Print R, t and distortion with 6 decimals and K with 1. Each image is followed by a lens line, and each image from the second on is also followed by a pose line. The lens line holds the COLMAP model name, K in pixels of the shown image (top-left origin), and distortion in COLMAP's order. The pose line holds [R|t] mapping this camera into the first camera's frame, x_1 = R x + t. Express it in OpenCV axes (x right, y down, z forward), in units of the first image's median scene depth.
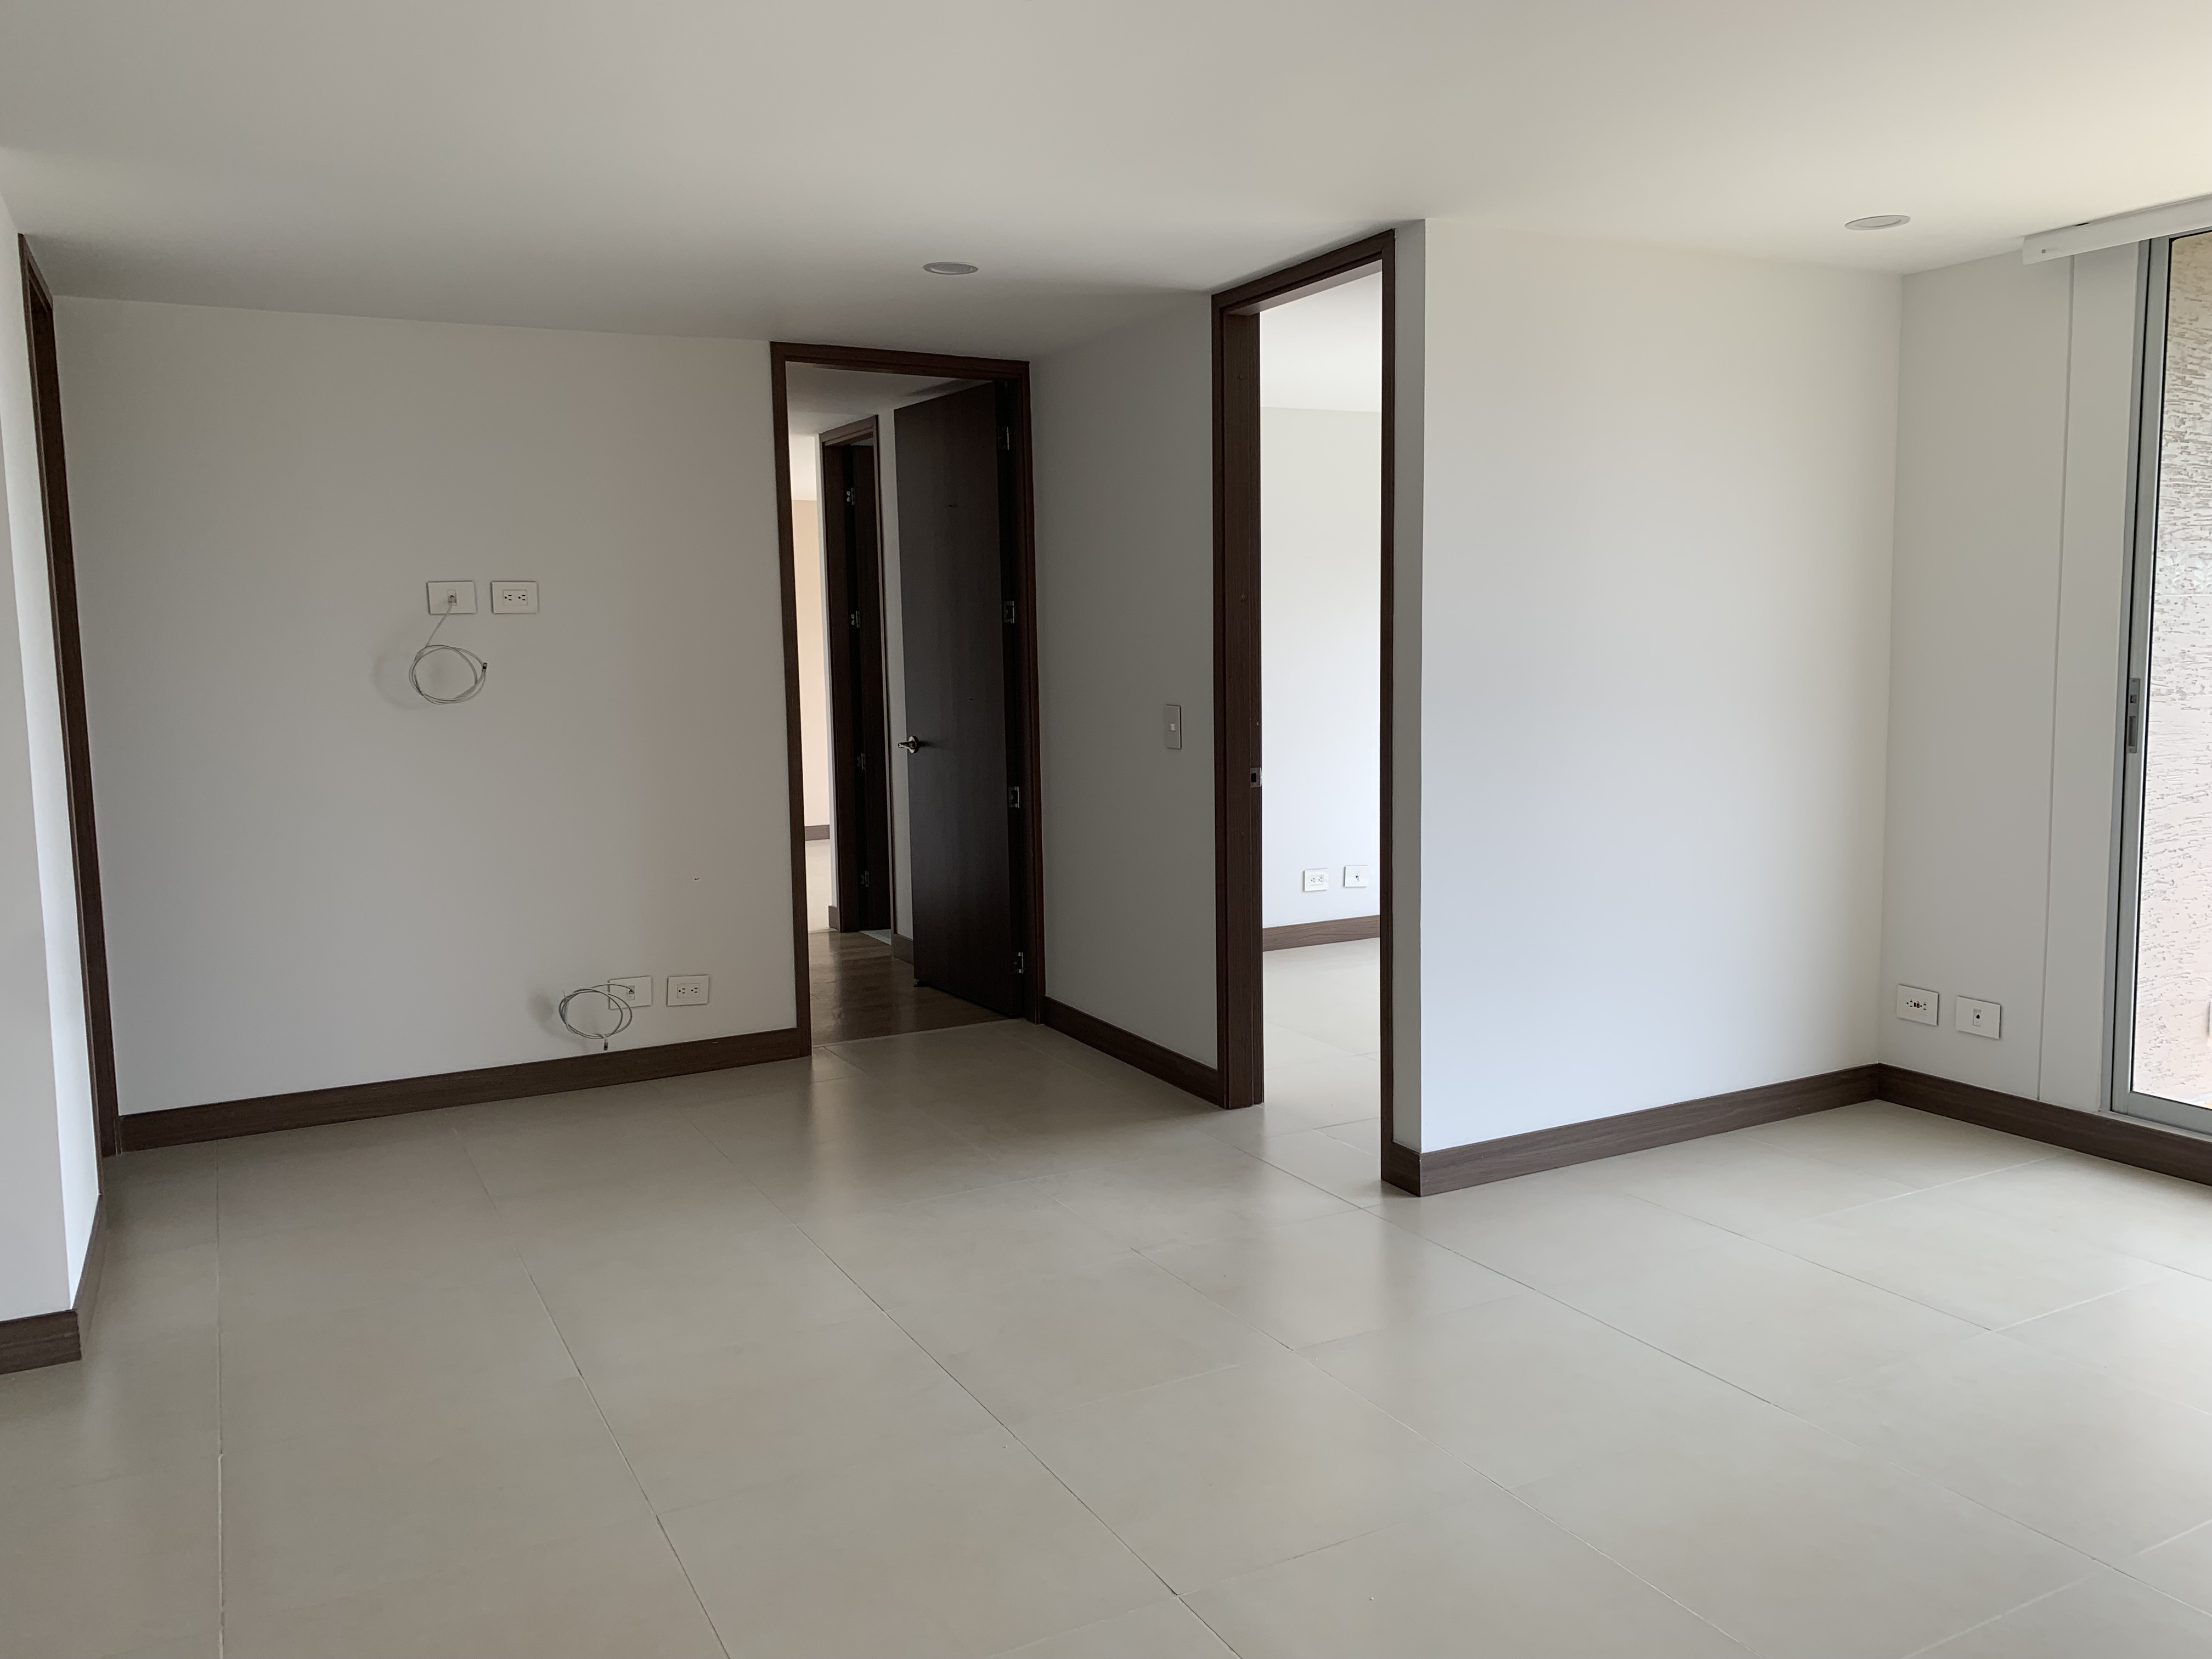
lens RADIAL K [[1677.6, 0, 1114.5], [0, 1677.6, 793.5], [0, 0, 1]] dist [0.064867, -0.150044]
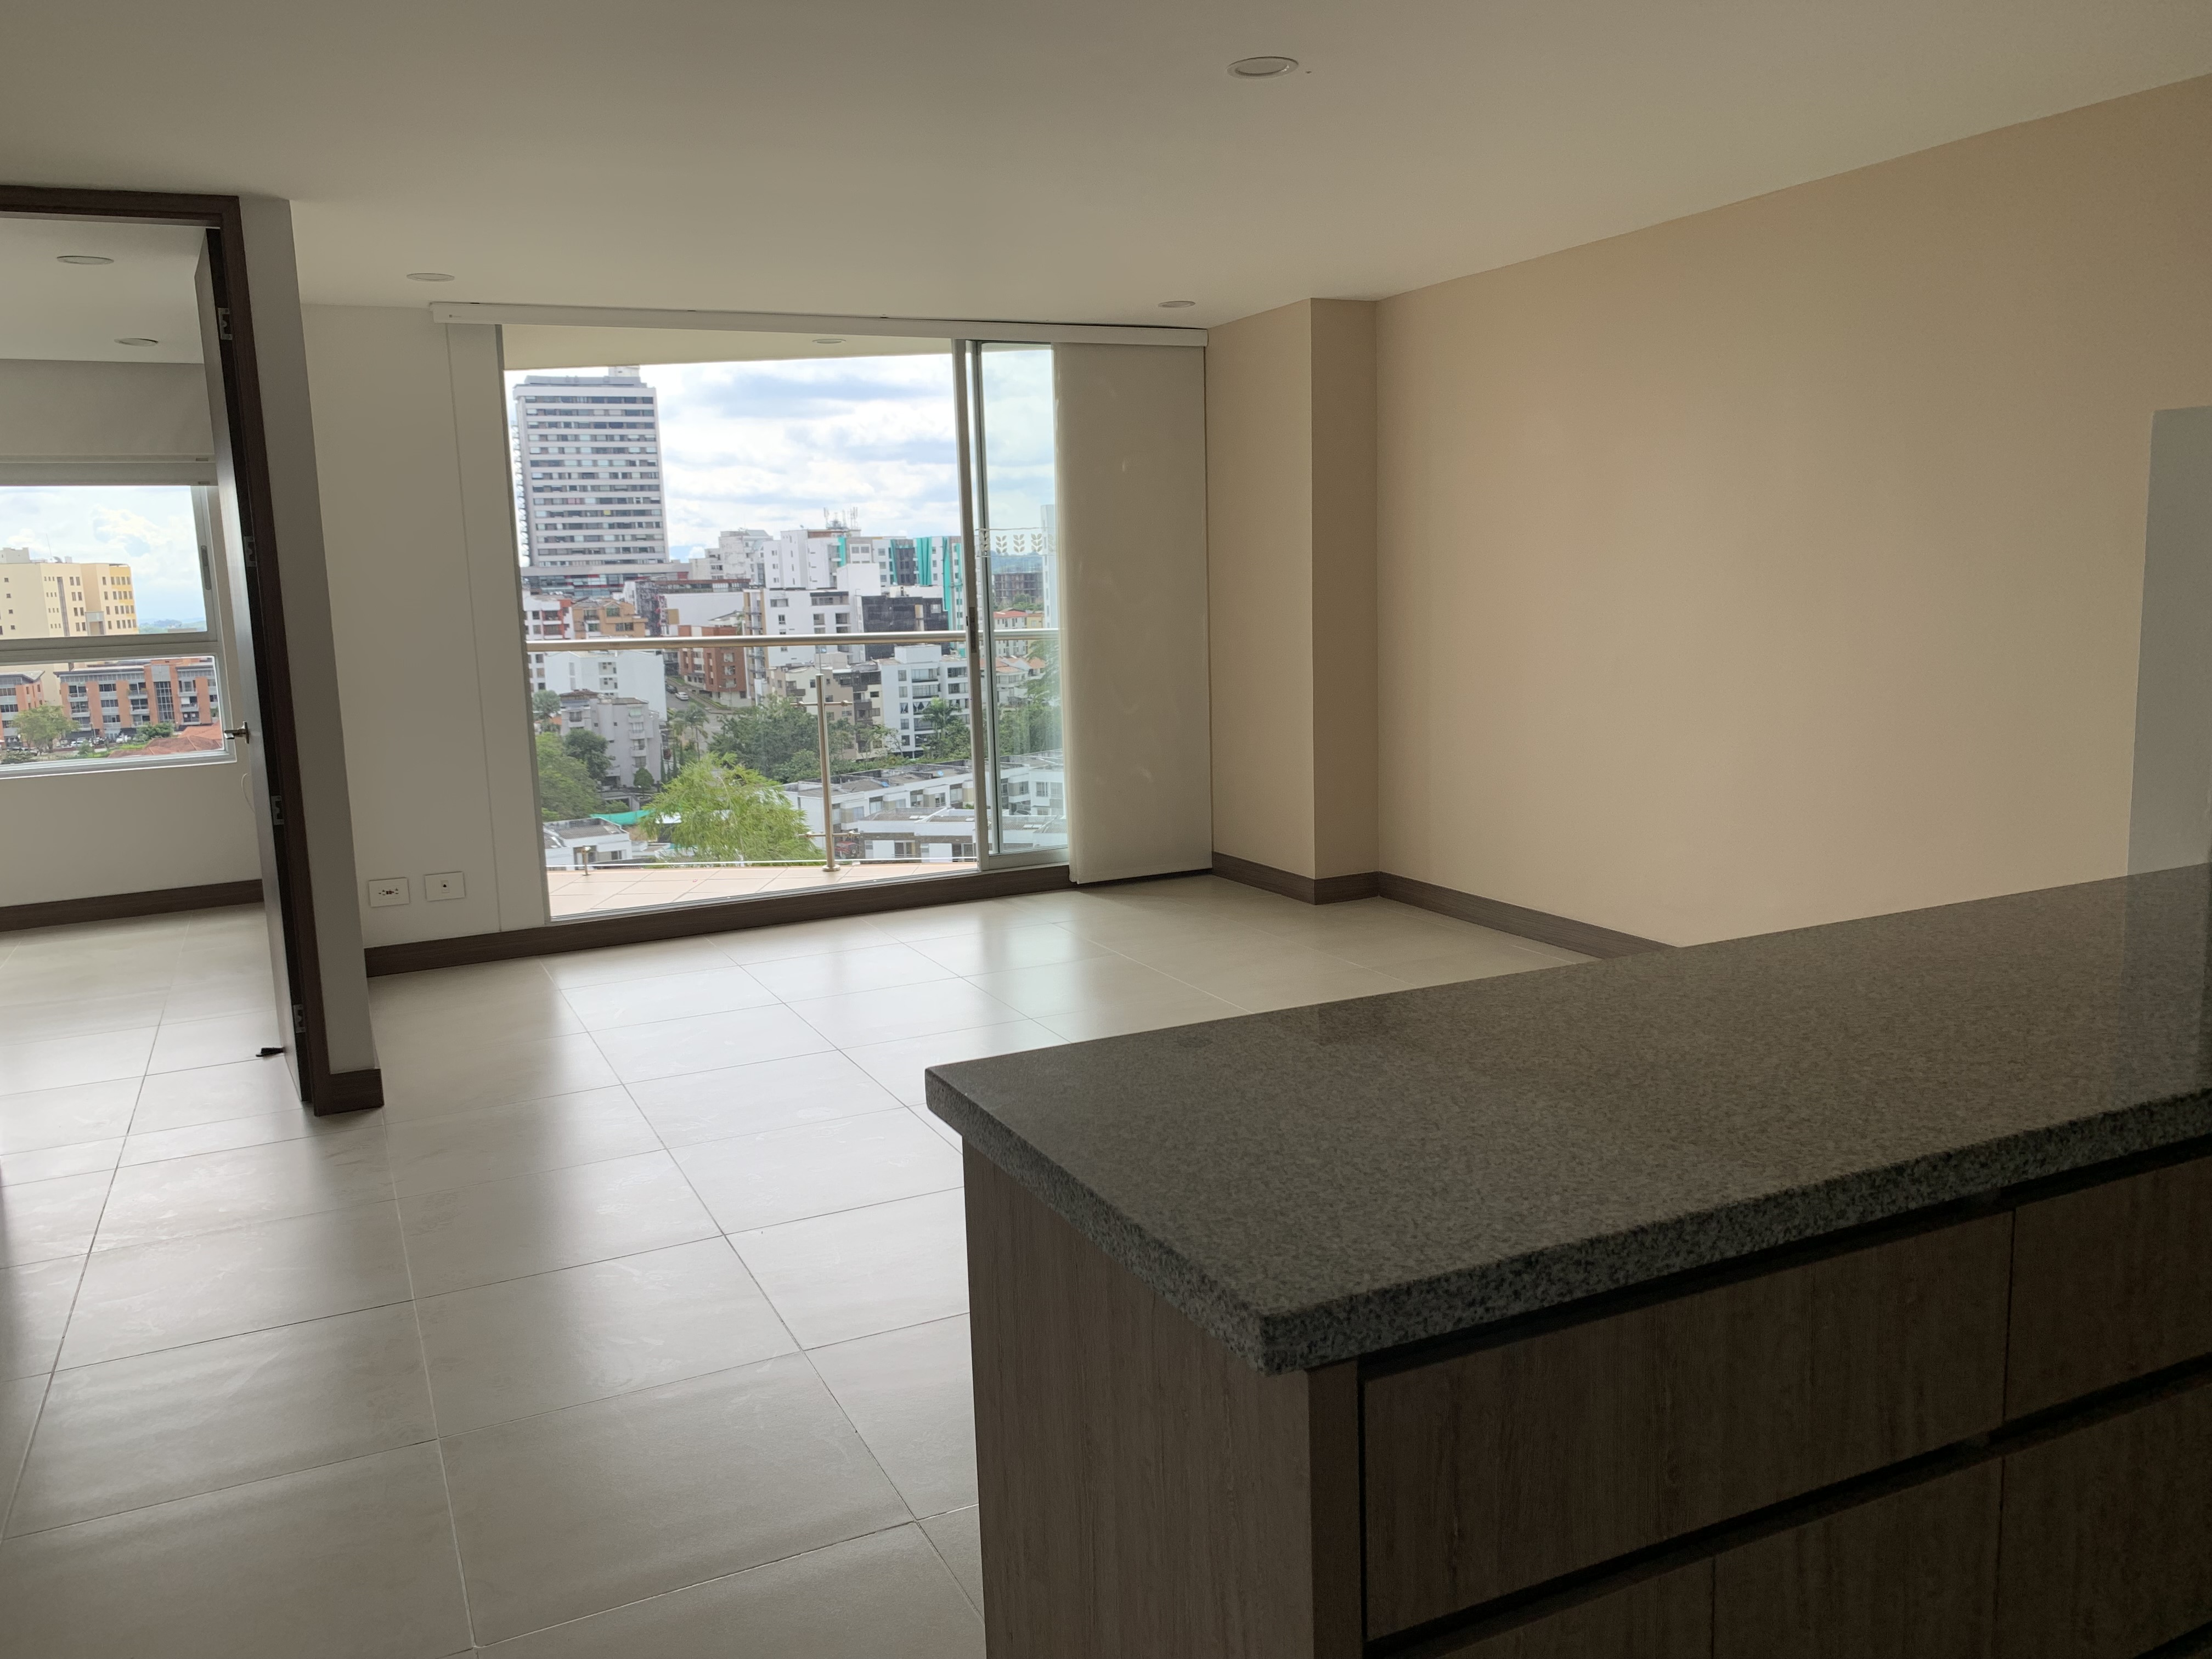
lens RADIAL K [[1709.6, 0, 1117.2], [0, 1709.6, 859.4], [0, 0, 1]] dist [0.061025, -0.085114]
pose [[0.043482, -0.152493, 0.987348, -0.867986], [0.132787, 0.980396, 0.145572, -0.016106], [-0.990190, 0.124777, 0.062879, 0.417602]]
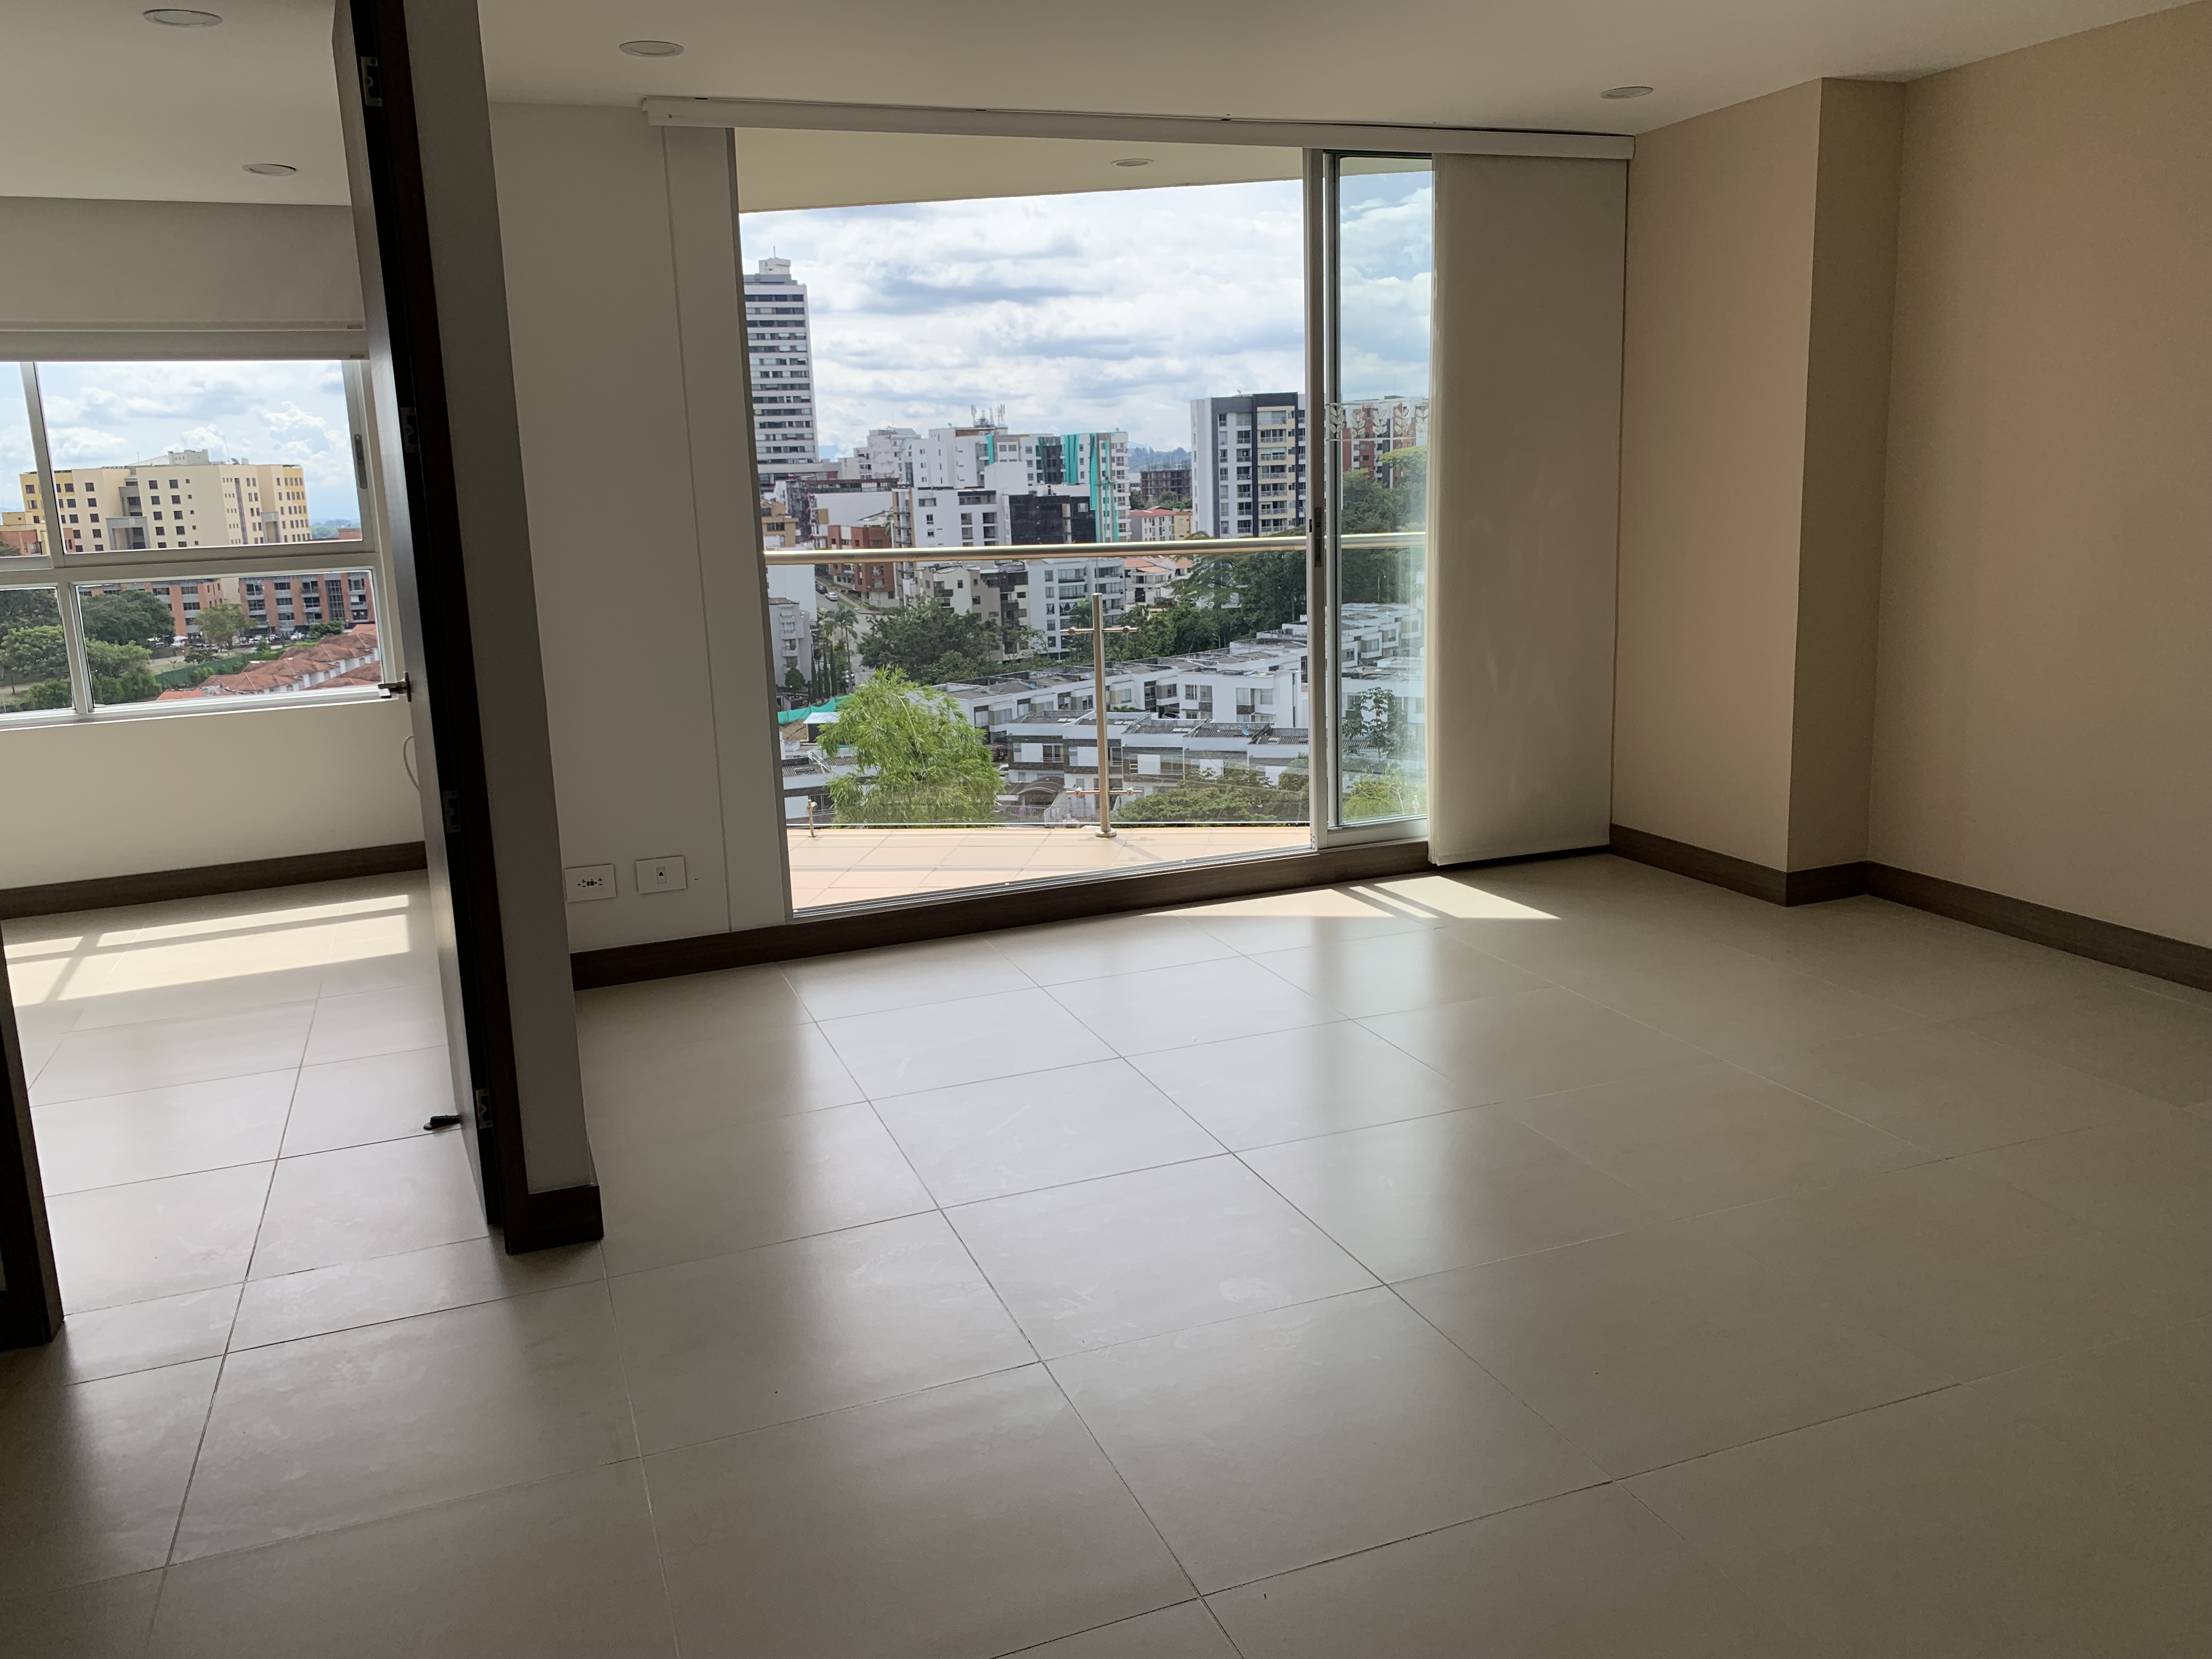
lens RADIAL K [[1718.5, 0, 1114.6], [0, 1718.5, 815.8], [0, 0, 1]] dist [0.123444, -0.236811]
pose [[0.128184, -0.182652, 0.974786, -0.510666], [0.136005, 0.976845, 0.165154, -0.042370], [-0.982380, 0.111406, 0.150058, 0.612111]]
